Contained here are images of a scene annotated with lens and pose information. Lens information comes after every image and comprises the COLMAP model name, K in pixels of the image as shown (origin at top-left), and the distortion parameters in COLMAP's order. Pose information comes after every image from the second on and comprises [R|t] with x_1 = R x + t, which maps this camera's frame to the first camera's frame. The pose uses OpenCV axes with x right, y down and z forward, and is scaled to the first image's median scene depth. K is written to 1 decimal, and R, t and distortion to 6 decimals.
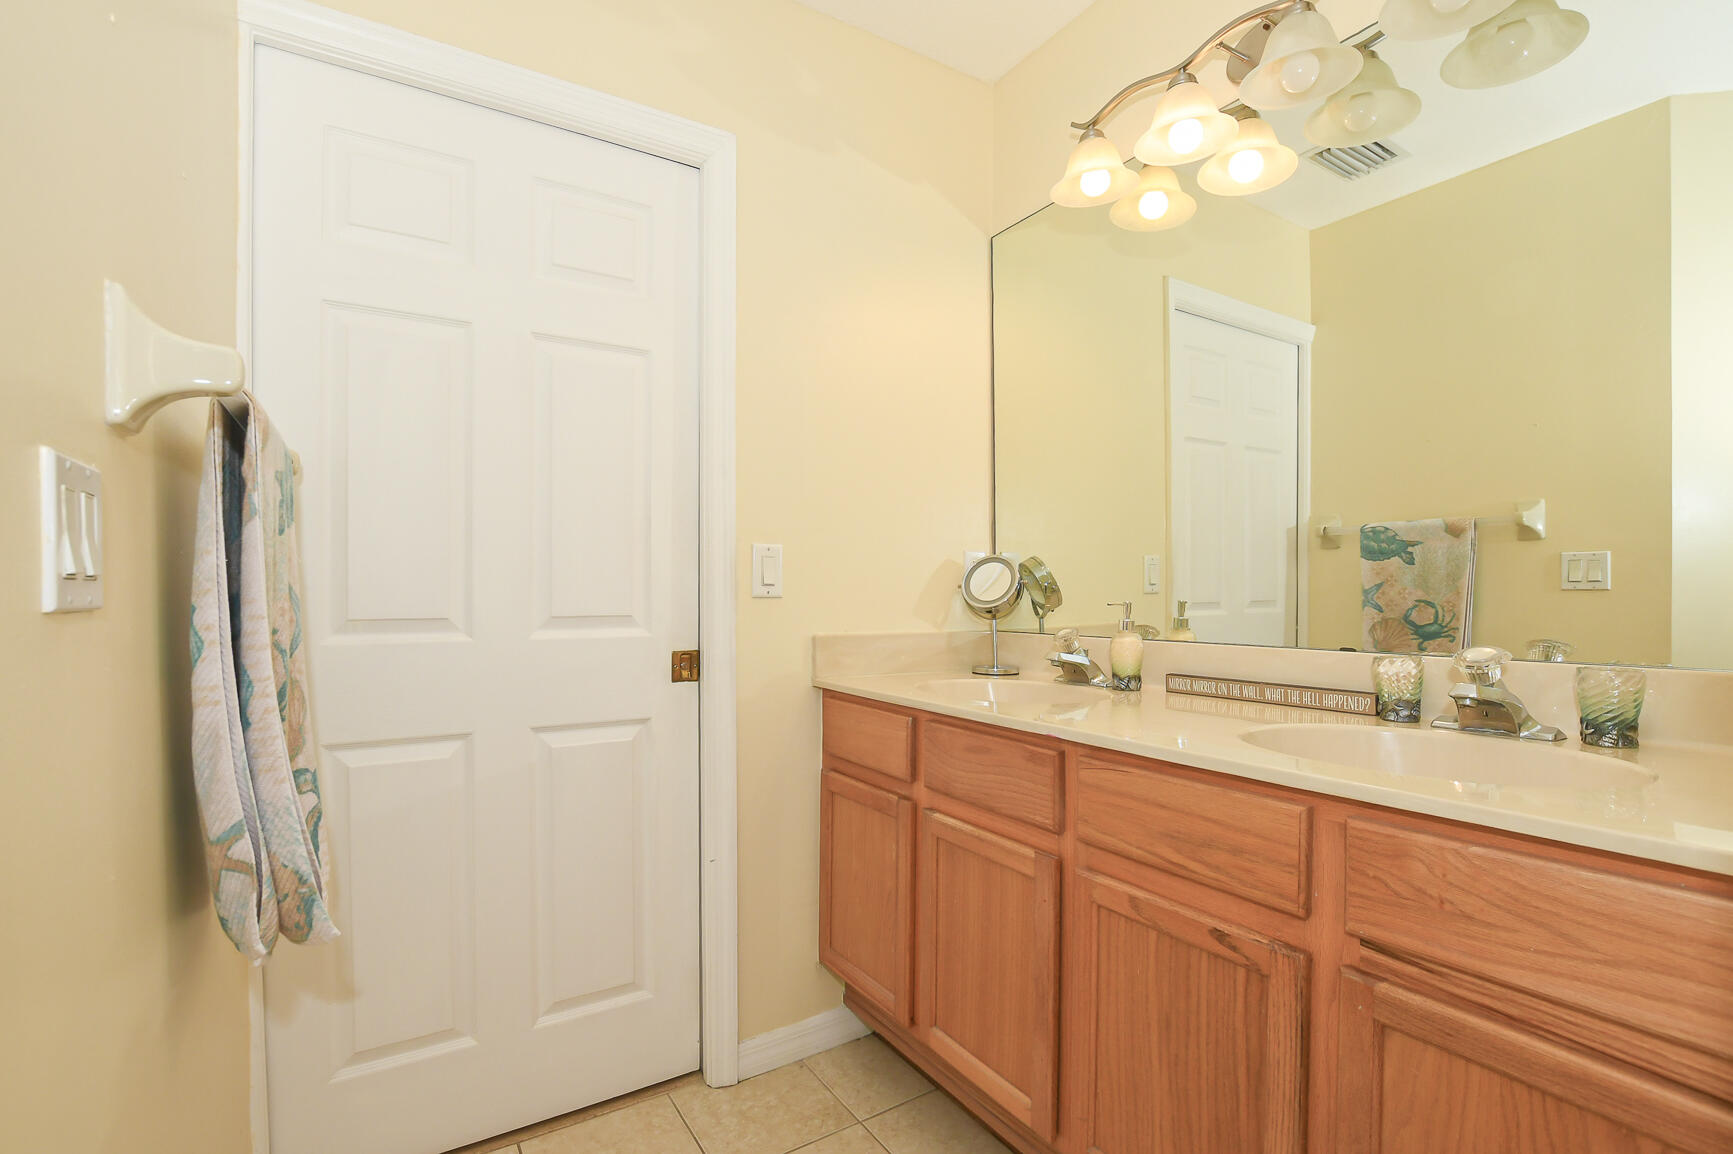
lens RADIAL K [[782.4, 0, 861.8], [0, 782.4, 595.7], [0, 0, 1]] dist [-0.028615, 0.000065]
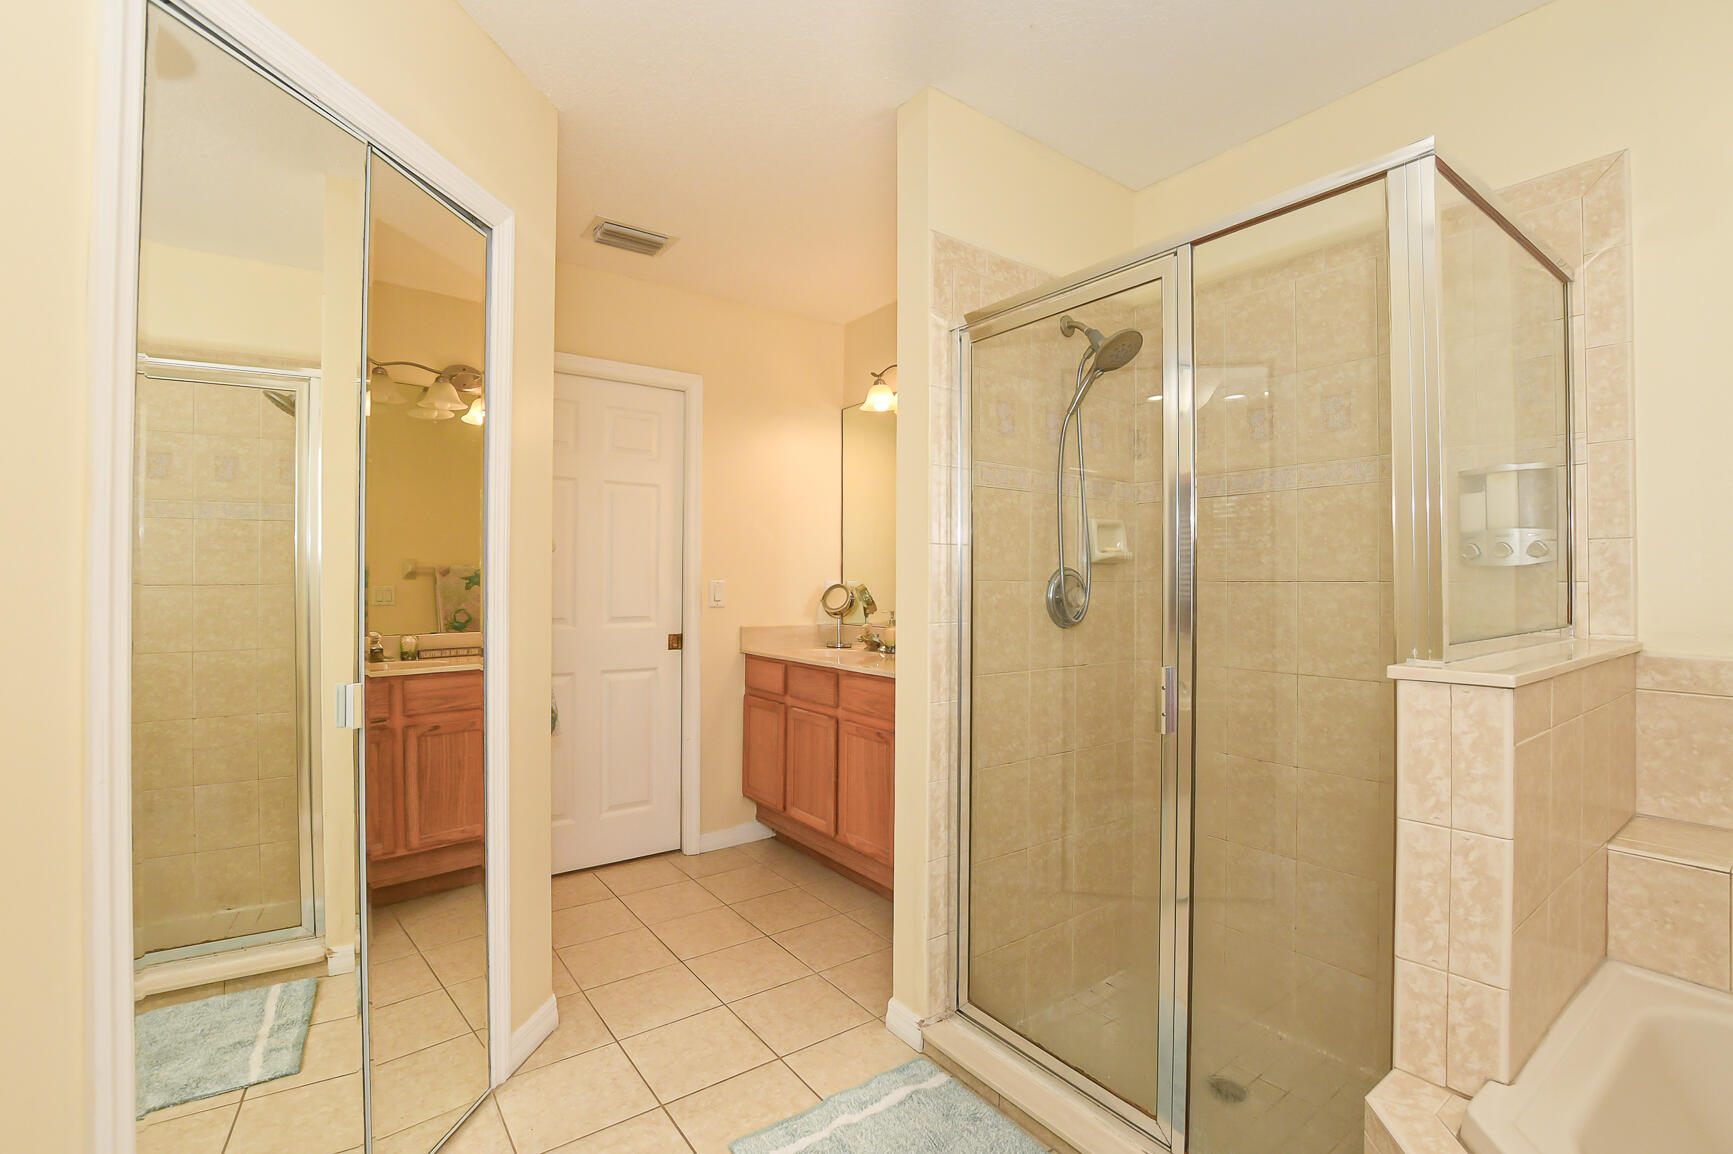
lens RADIAL K [[769.9, 0, 877.7], [0, 769.9, 572.6], [0, 0, 1]] dist [-0.034463, 0.008154]
pose [[0.996709, 0.006533, 0.080797, 0.143024], [-0.005161, 0.999839, -0.017179, -0.061200], [-0.080897, 0.016705, 0.996582, -1.106770]]
